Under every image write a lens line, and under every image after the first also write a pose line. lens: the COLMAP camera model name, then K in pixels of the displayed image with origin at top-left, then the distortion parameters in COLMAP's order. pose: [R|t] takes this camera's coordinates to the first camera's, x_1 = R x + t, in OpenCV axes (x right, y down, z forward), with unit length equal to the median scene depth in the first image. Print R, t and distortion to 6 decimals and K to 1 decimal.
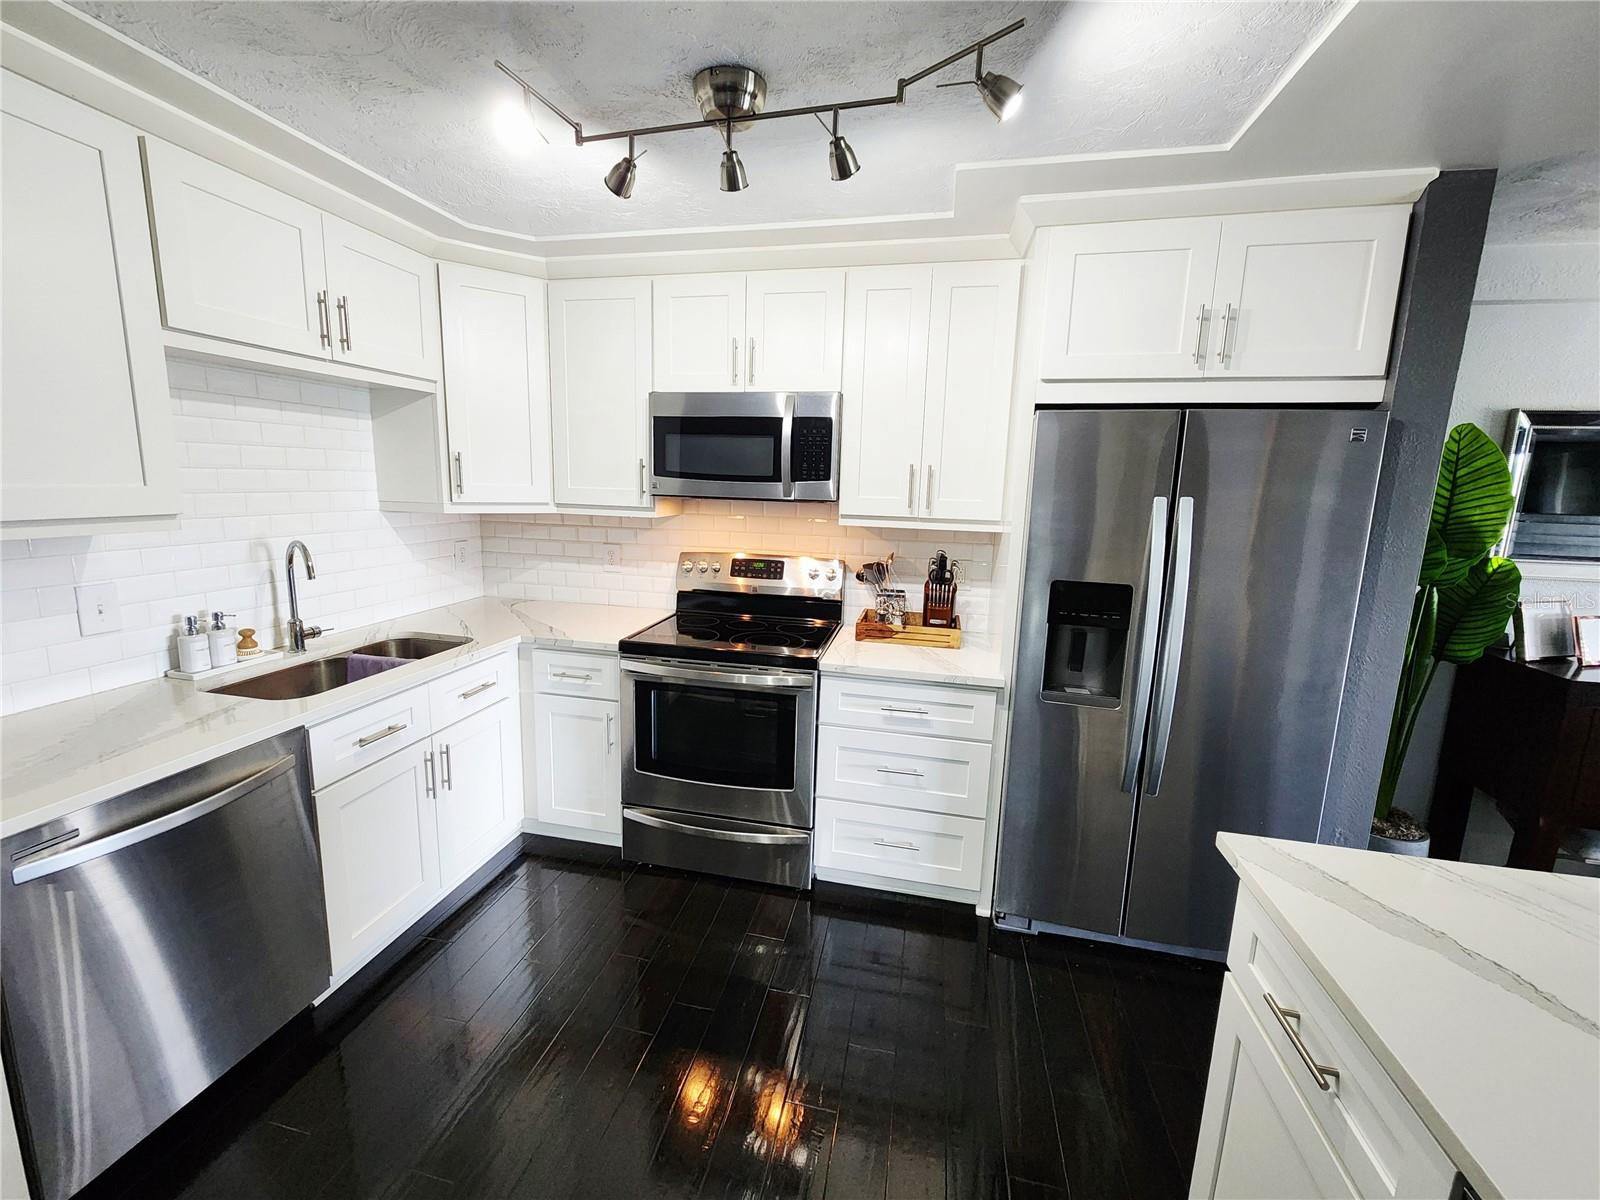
lens RADIAL K [[645.1, 0, 801.5], [0, 645.1, 588.3], [0, 0, 1]] dist [0.000897, -0.000158]
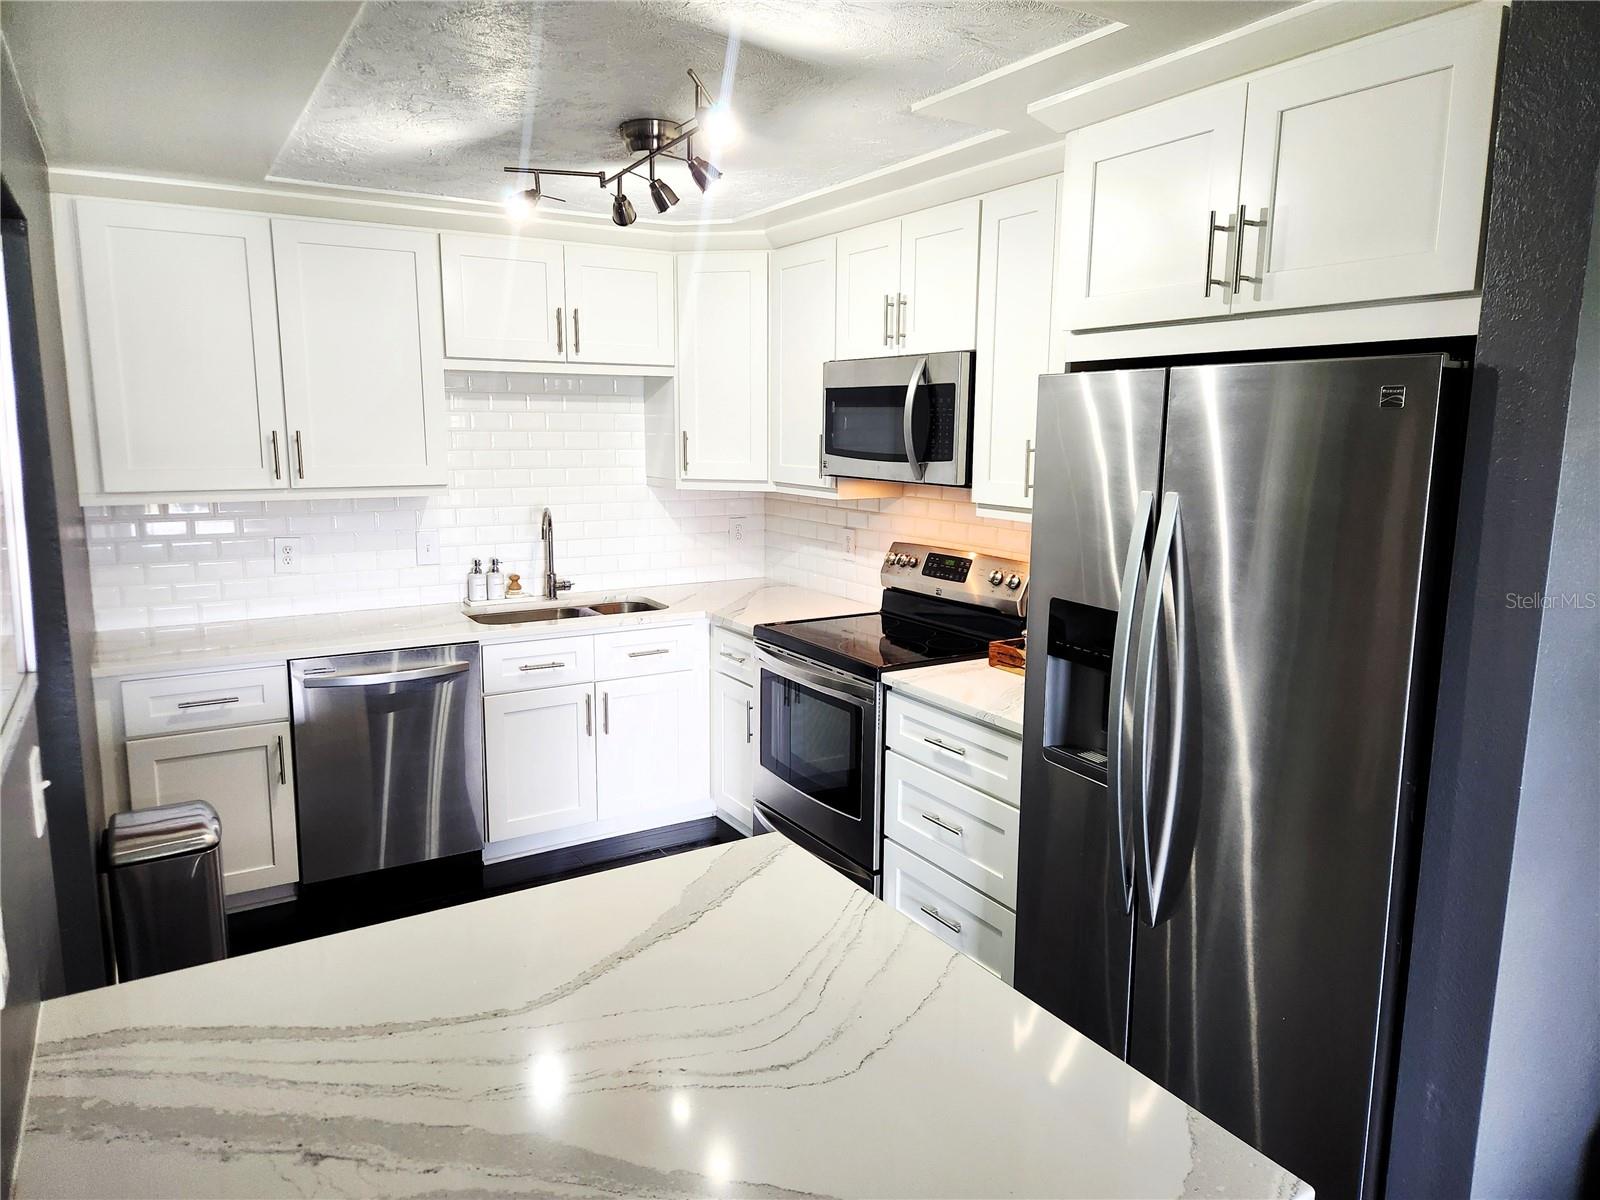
lens RADIAL K [[1106.9, 0, 800.0], [0, 1106.9, 600.0], [0, 0, 1]] dist [0.063851, -0.001164]
pose [[0.681882, 0.097623, -0.724918, 0.946854], [-0.109832, 0.993483, 0.030478, -0.014175], [0.723169, 0.058836, 0.688161, -0.089591]]
